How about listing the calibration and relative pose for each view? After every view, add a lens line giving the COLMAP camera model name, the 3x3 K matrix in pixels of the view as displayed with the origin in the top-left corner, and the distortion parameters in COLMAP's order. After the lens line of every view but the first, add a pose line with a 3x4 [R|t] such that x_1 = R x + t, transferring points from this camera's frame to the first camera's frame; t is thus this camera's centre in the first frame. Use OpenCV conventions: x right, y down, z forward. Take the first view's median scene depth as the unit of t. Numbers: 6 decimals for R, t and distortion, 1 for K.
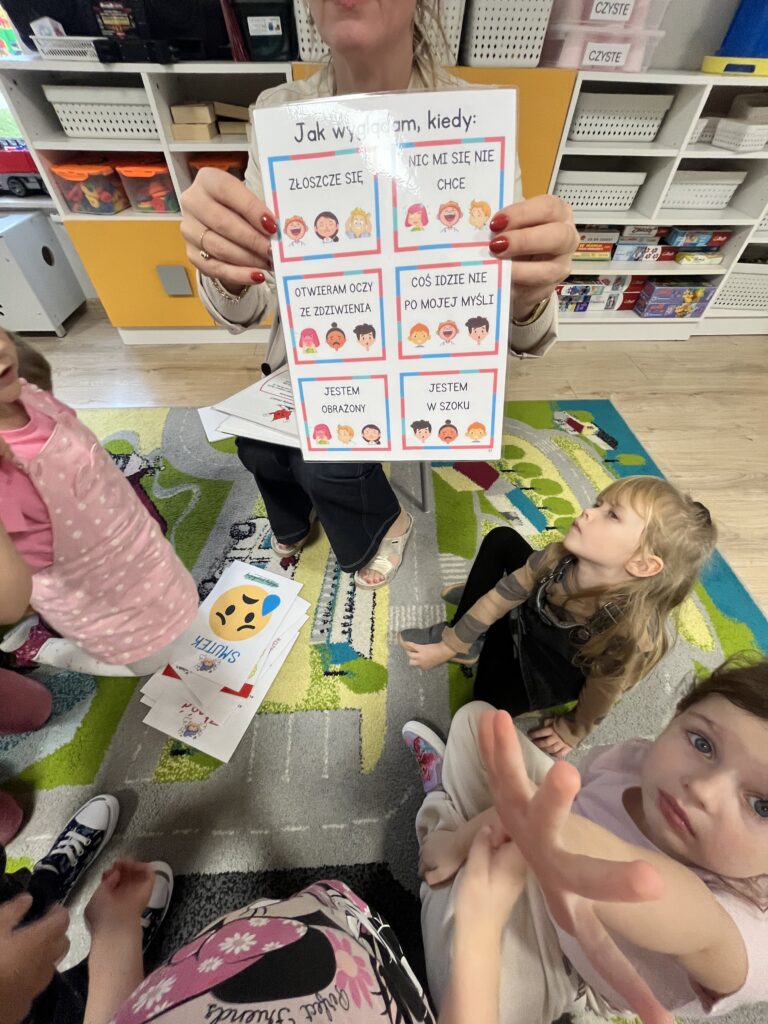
lens RADIAL K [[411.3, 0, 384.0], [0, 411.3, 512.0], [0, 0, 1]] dist [-0.009239, 0.000065]
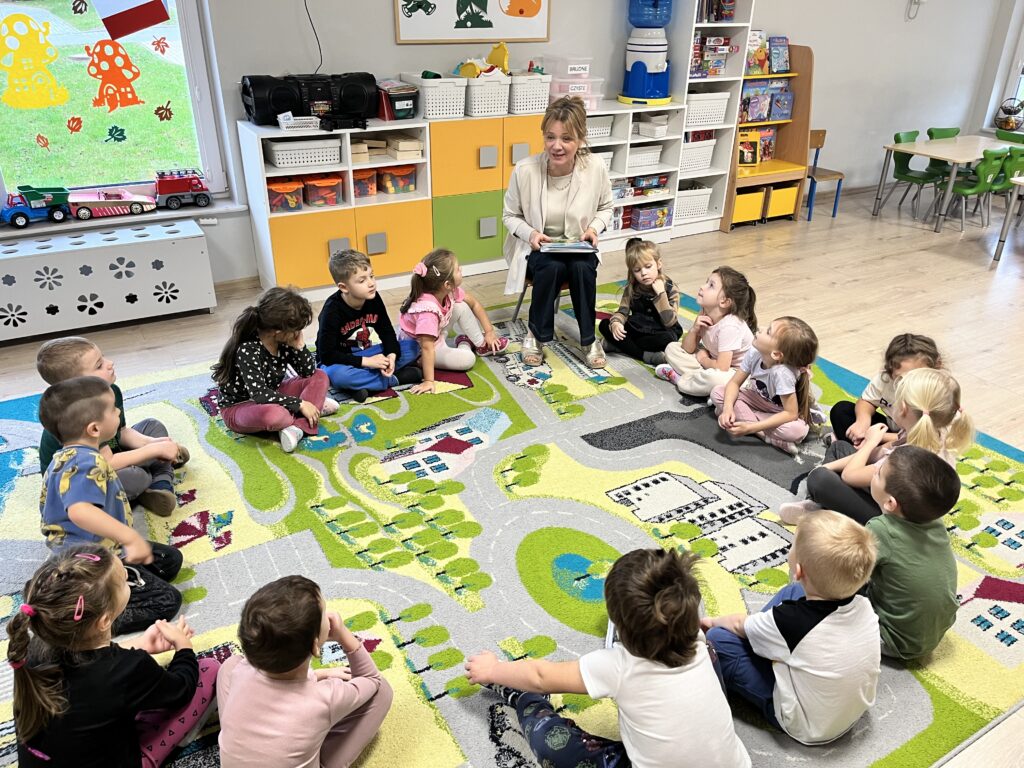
lens RADIAL K [[761.6, 0, 512.0], [0, 761.6, 384.0], [0, 0, 1]] dist [-0.001762, -0.000510]
pose [[0.892431, -0.208616, 0.400057, -1.247750], [0.339443, 0.894571, -0.290727, 0.832200], [-0.297229, 0.395250, 0.869156, -1.287698]]
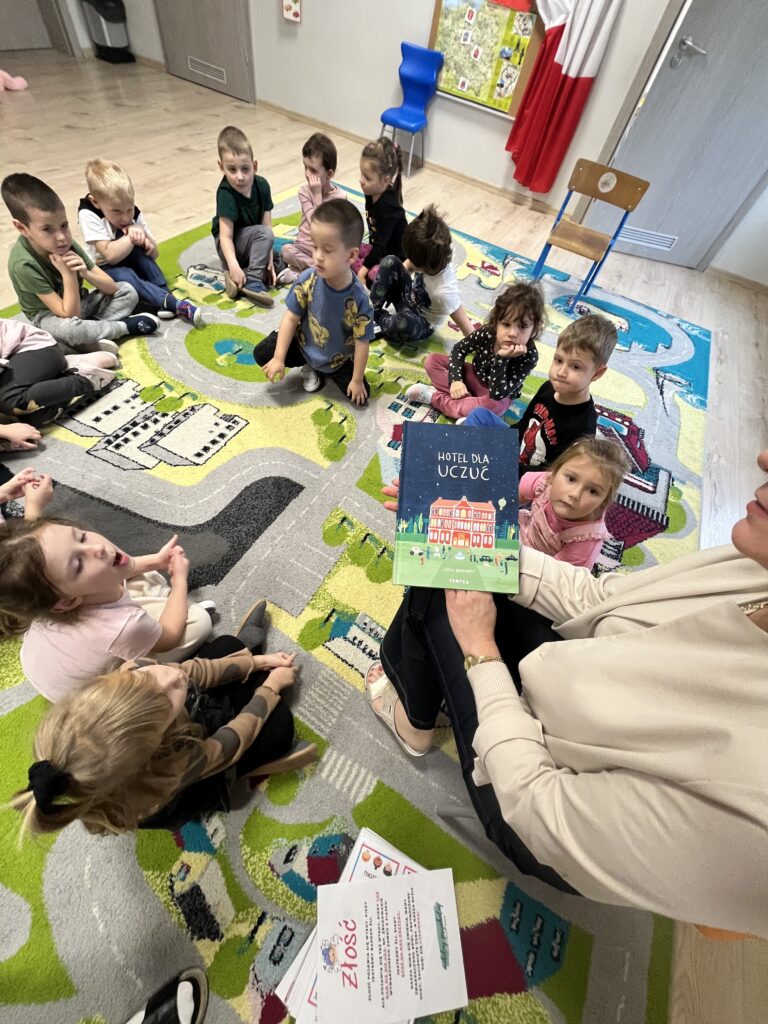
lens RADIAL K [[411.3, 0, 384.0], [0, 411.3, 512.0], [0, 0, 1]] dist [-0.009239, 0.000065]
pose [[-0.518165, 0.653864, -0.551332, 0.188087], [-0.737016, -0.014297, 0.675724, -0.387829], [0.433949, 0.756477, 0.489317, 0.120934]]
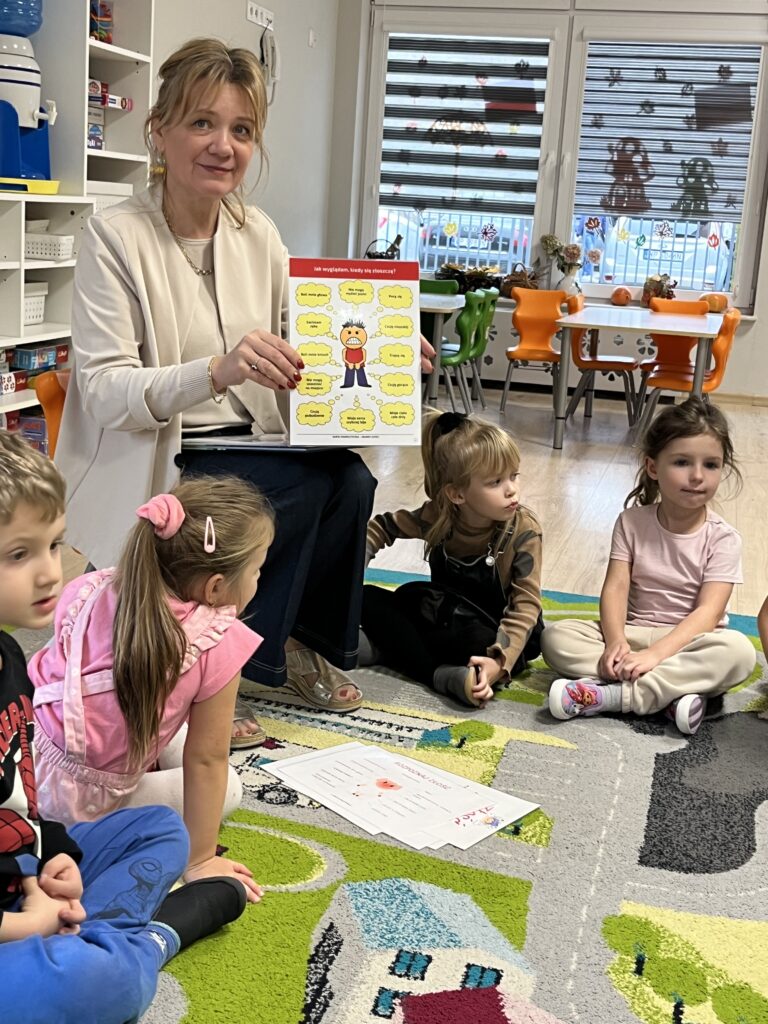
lens RADIAL K [[1331.0, 0, 384.0], [0, 1331.0, 512.0], [0, 0, 1]] dist [-0.015232, -0.035069]
pose [[0.291663, -0.204799, 0.934339, -1.548005], [0.683845, 0.727628, -0.053979, 0.070722], [-0.668797, 0.654686, 0.352273, -0.048020]]
